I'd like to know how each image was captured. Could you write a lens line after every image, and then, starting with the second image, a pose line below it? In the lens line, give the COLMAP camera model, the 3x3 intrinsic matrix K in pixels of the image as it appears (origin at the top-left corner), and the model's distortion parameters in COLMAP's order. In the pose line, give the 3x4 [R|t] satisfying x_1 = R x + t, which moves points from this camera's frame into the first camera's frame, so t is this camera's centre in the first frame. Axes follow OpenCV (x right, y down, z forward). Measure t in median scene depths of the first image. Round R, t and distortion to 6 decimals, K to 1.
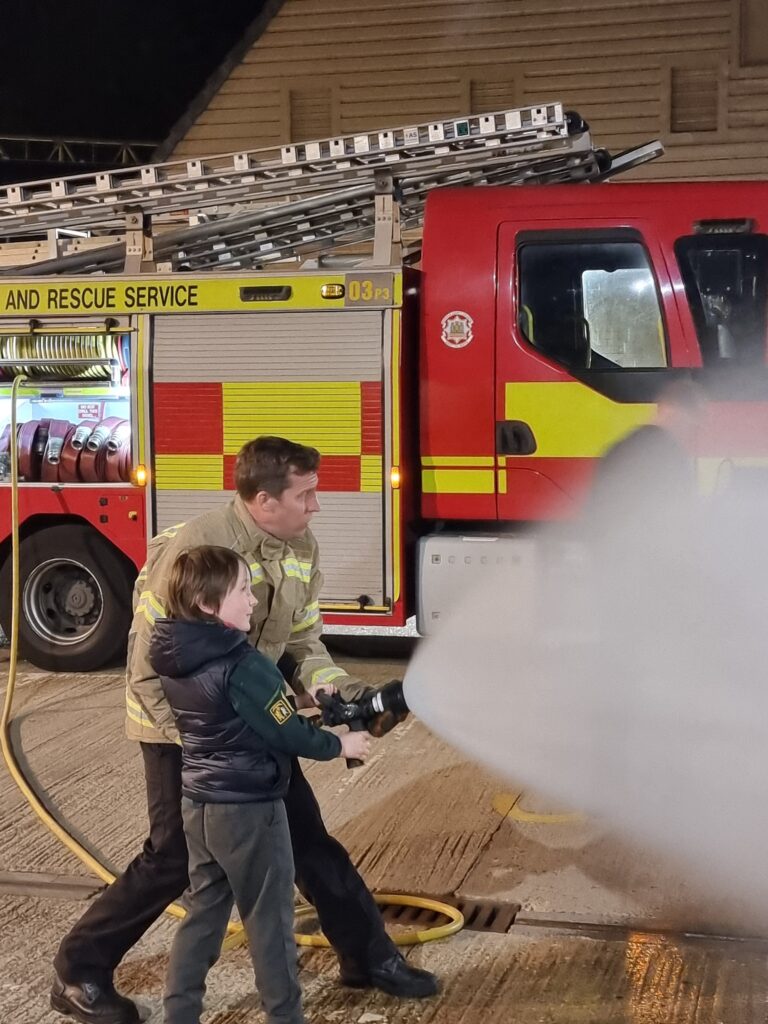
lens RADIAL K [[1662.1, 0, 368.7], [0, 1662.1, 528.0], [0, 0, 1]] dist [0.102110, 0.000000]
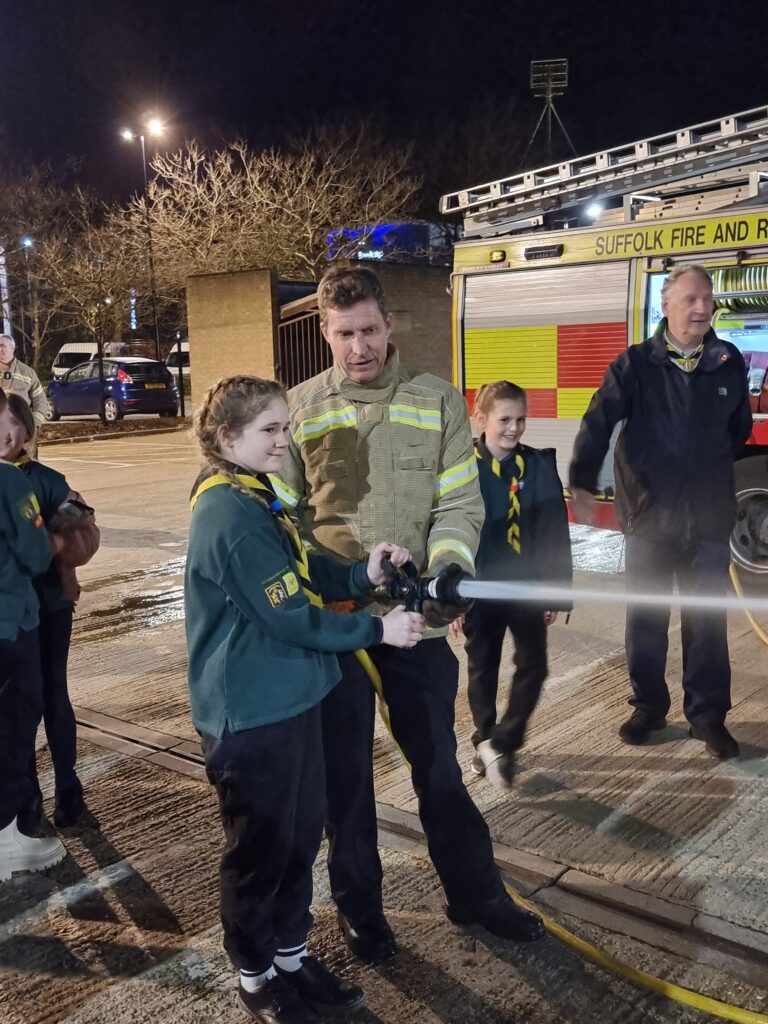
lens RADIAL K [[1111.5, 0, 377.8], [0, 1111.5, 511.8], [0, 0, 1]] dist [0.076541, 0.000000]
pose [[0.891921, 0.045871, -0.449858, -0.085038], [-0.014856, 0.997277, 0.072235, -0.013909], [0.451947, -0.057745, 0.890174, 0.292469]]
